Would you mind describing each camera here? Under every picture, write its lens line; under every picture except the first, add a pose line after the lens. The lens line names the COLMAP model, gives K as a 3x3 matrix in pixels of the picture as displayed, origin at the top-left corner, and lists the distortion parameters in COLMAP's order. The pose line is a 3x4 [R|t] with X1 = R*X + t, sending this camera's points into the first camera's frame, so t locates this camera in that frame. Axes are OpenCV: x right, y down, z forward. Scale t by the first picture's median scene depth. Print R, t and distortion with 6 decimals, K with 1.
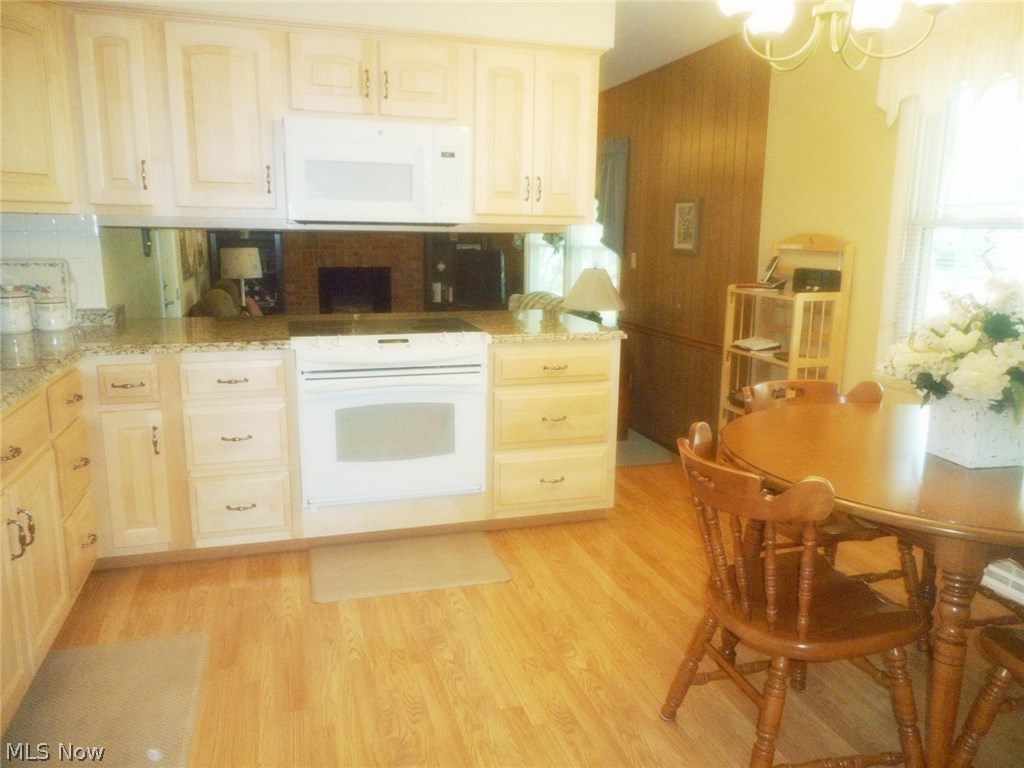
lens RADIAL K [[762.4, 0, 512.0], [0, 762.4, 384.0], [0, 0, 1]] dist [-0.005890, 0.002584]
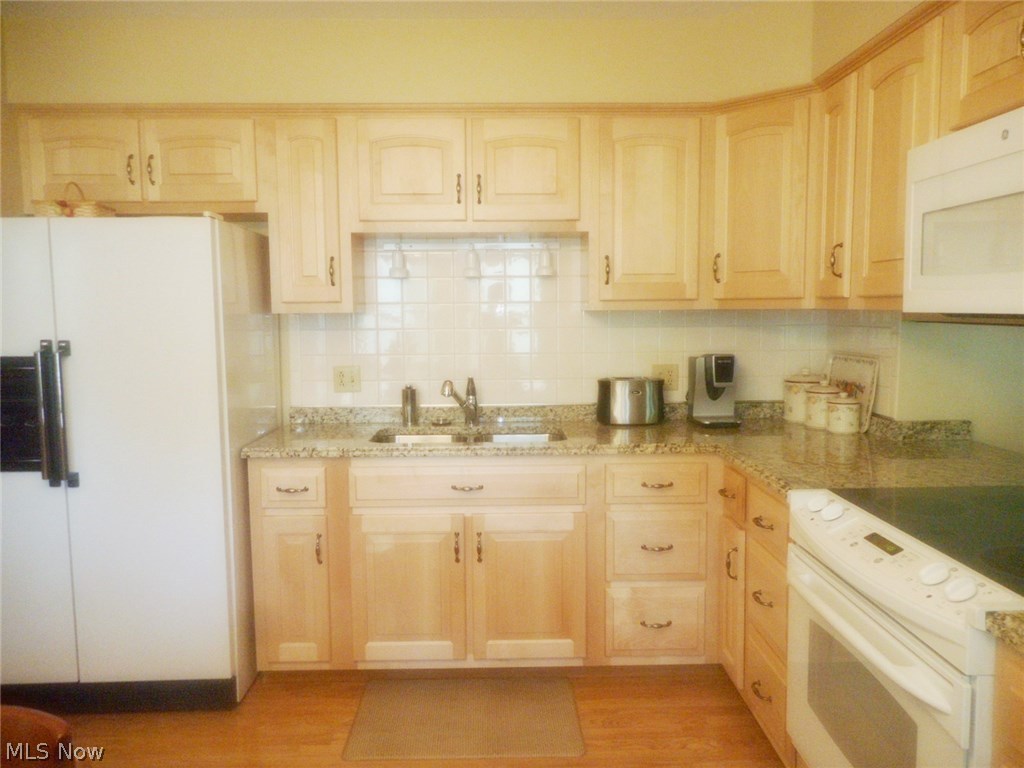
lens RADIAL K [[762.4, 0, 512.0], [0, 762.4, 384.0], [0, 0, 1]] dist [-0.005890, 0.002584]
pose [[-0.261207, 0.077765, -0.962145, 0.368441], [-0.184800, 0.974284, 0.128916, -0.165839], [0.947428, 0.211478, -0.240119, 0.794771]]
